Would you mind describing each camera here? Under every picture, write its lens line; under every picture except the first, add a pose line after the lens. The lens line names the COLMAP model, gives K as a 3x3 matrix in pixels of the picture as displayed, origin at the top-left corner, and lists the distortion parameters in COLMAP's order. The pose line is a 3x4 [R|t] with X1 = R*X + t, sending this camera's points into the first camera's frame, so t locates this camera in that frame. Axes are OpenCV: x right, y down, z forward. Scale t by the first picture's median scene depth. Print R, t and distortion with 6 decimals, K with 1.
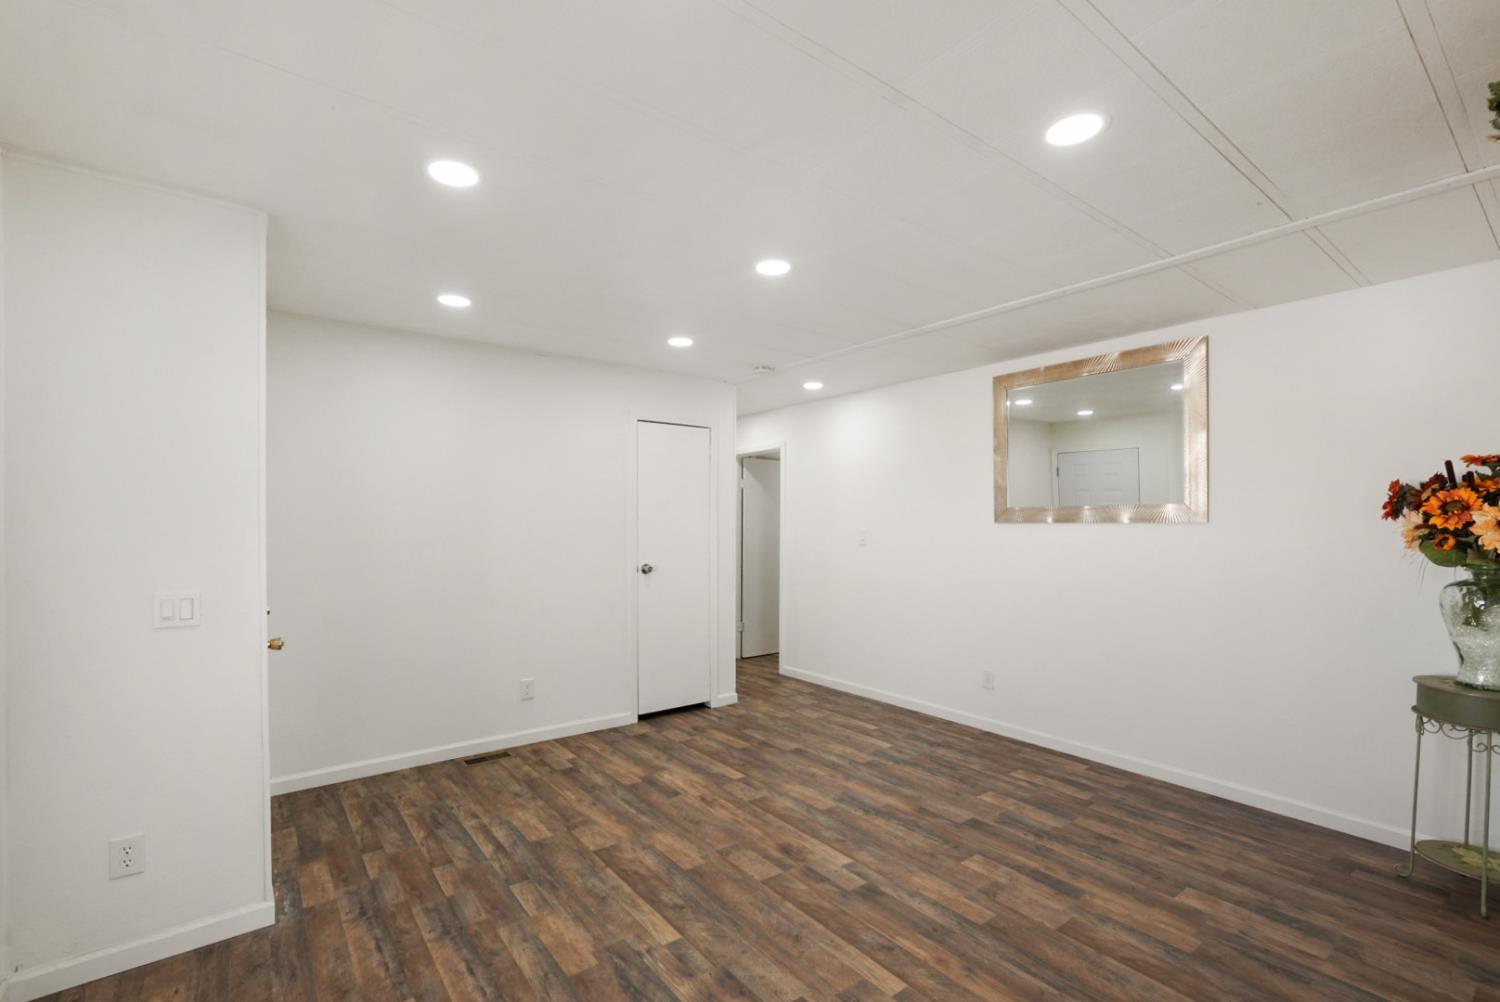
lens RADIAL K [[671.8, 0, 750.3], [0, 671.8, 504.2], [0, 0, 1]] dist [-0.011792, 0.005132]
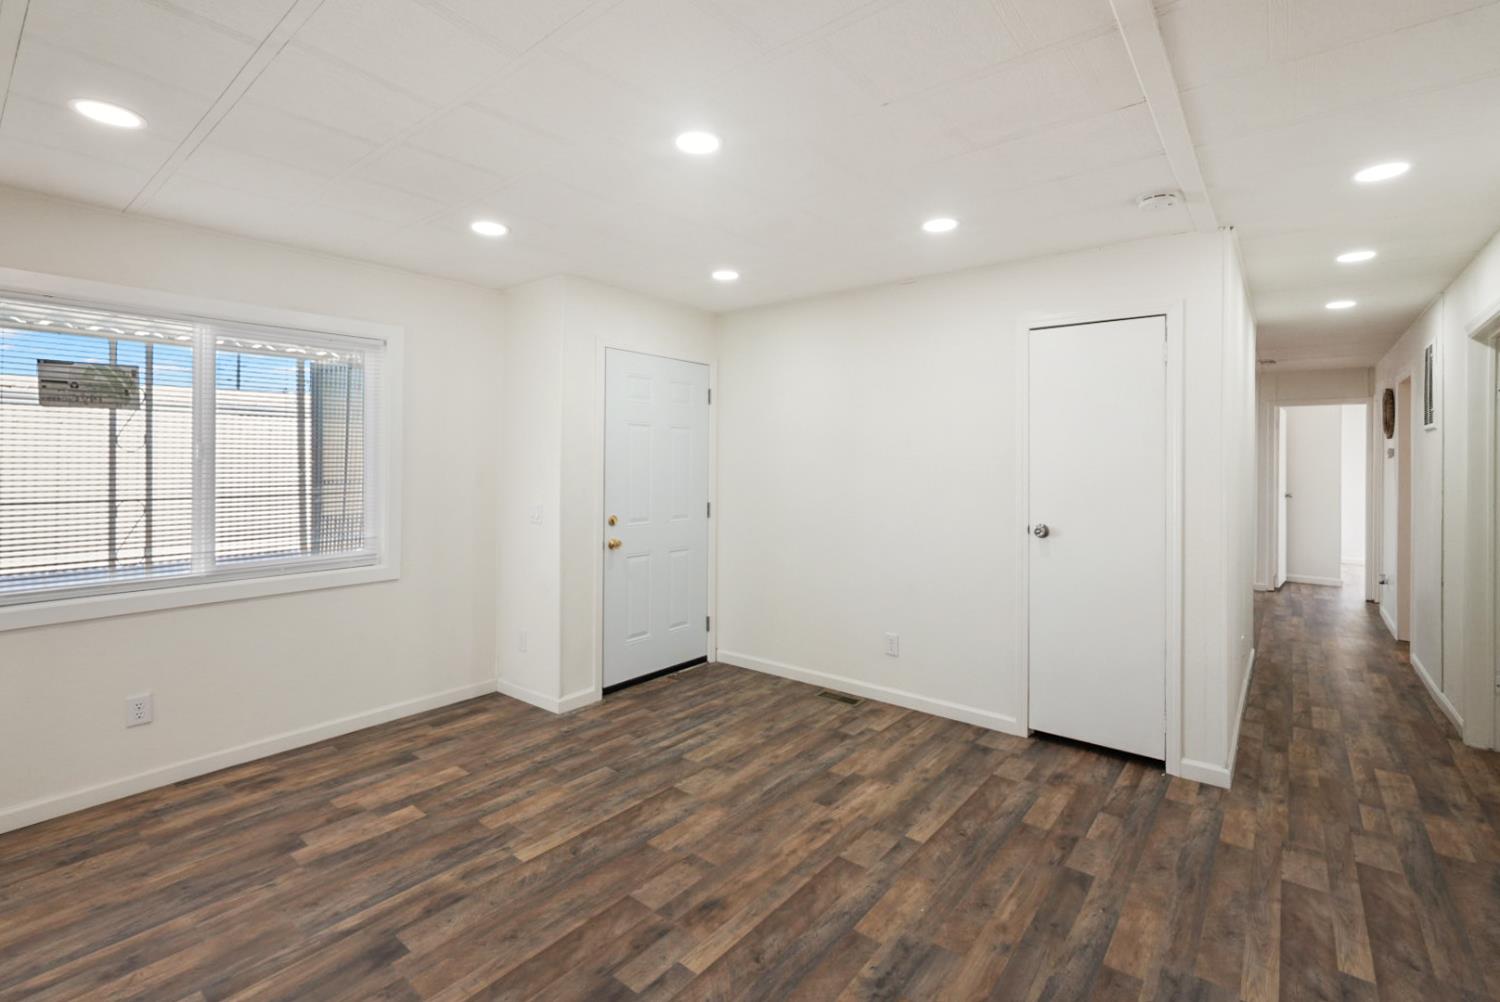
lens RADIAL K [[671.8, 0, 735.0], [0, 671.8, 458.4], [0, 0, 1]] dist [-0.011792, 0.005132]
pose [[0.227103, -0.005982, -0.973852, 0.718822], [0.024359, 0.999703, -0.000460, 0.014984], [0.973566, -0.023618, 0.227181, 0.789100]]
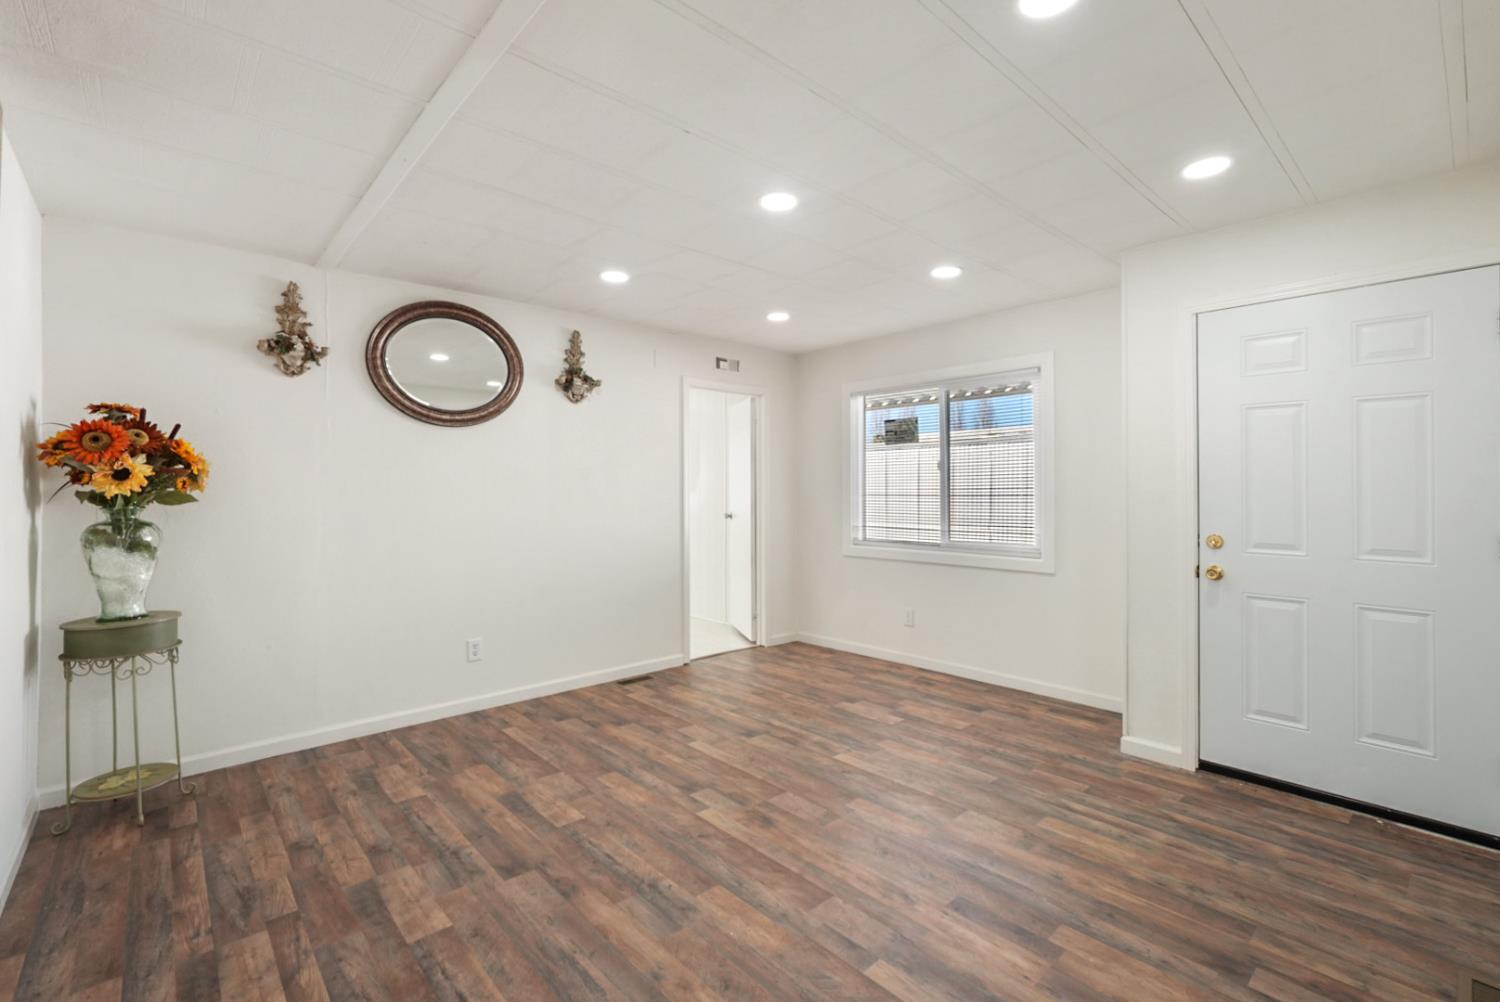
lens RADIAL K [[671.8, 0, 762.0], [0, 671.8, 489.4], [0, 0, 1]] dist [-0.011792, 0.005132]
pose [[-0.995434, 0.002611, -0.095421, 0.132308], [0.005169, 0.999634, -0.026571, 0.078010], [0.095317, -0.026943, -0.995082, 1.749609]]
